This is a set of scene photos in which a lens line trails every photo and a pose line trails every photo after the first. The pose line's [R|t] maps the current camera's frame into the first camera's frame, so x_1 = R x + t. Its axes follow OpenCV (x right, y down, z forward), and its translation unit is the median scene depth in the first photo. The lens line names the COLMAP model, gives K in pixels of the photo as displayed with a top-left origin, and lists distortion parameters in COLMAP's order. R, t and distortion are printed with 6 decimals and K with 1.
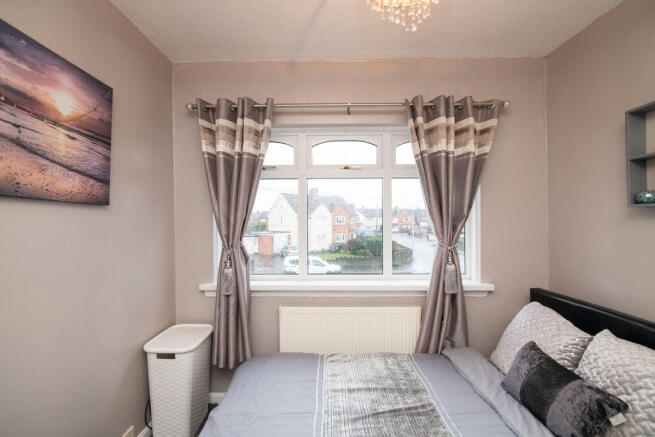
lens RADIAL K [[300.4, 0, 327.6], [0, 300.4, 220.6], [0, 0, 1]] dist [-0.010329, -0.002399]
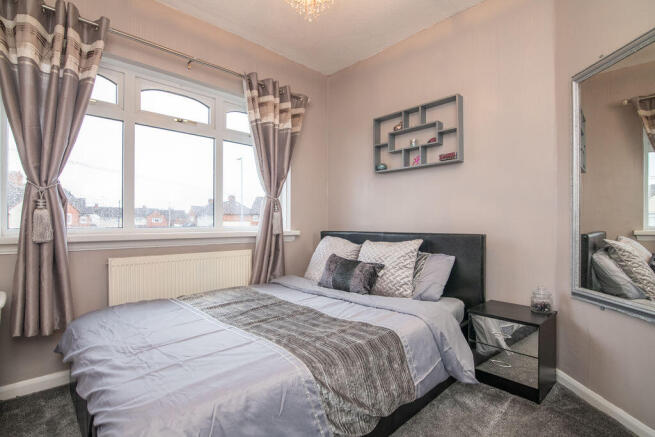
lens RADIAL K [[300.4, 0, 329.8], [0, 300.4, 220.0], [0, 0, 1]] dist [-0.010329, -0.002399]
pose [[0.717990, 0.004322, 0.696040, -0.316094], [-0.006650, 0.999978, 0.000650, 0.175619], [-0.696022, -0.005095, 0.718003, -0.082766]]
